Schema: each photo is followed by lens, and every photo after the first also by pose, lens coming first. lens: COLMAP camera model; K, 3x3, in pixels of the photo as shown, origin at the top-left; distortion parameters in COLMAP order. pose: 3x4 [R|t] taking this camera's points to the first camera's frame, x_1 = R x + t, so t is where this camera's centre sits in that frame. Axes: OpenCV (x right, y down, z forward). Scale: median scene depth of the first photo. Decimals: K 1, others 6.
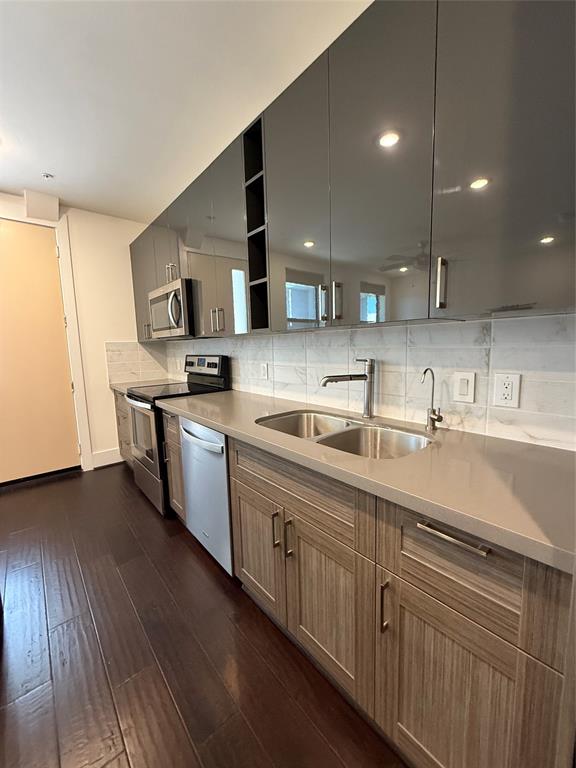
lens RADIAL K [[308.1, 0, 288.9], [0, 308.1, 381.8], [0, 0, 1]] dist [0.003525, -0.000804]
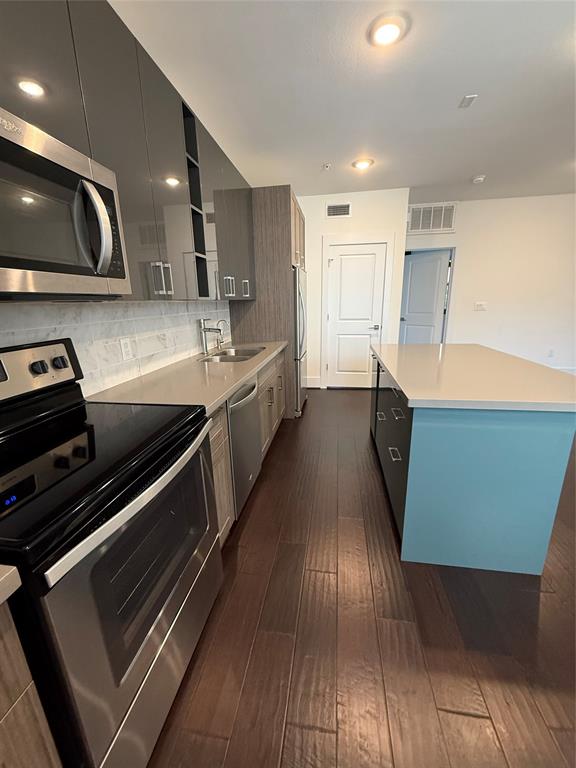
lens RADIAL K [[308.1, 0, 287.8], [0, 308.1, 380.7], [0, 0, 1]] dist [0.003525, -0.000804]
pose [[-0.647215, -0.156028, 0.746169, -1.118131], [0.125261, 0.943757, 0.305994, -0.174823], [-0.751946, 0.291510, -0.591269, 1.411220]]
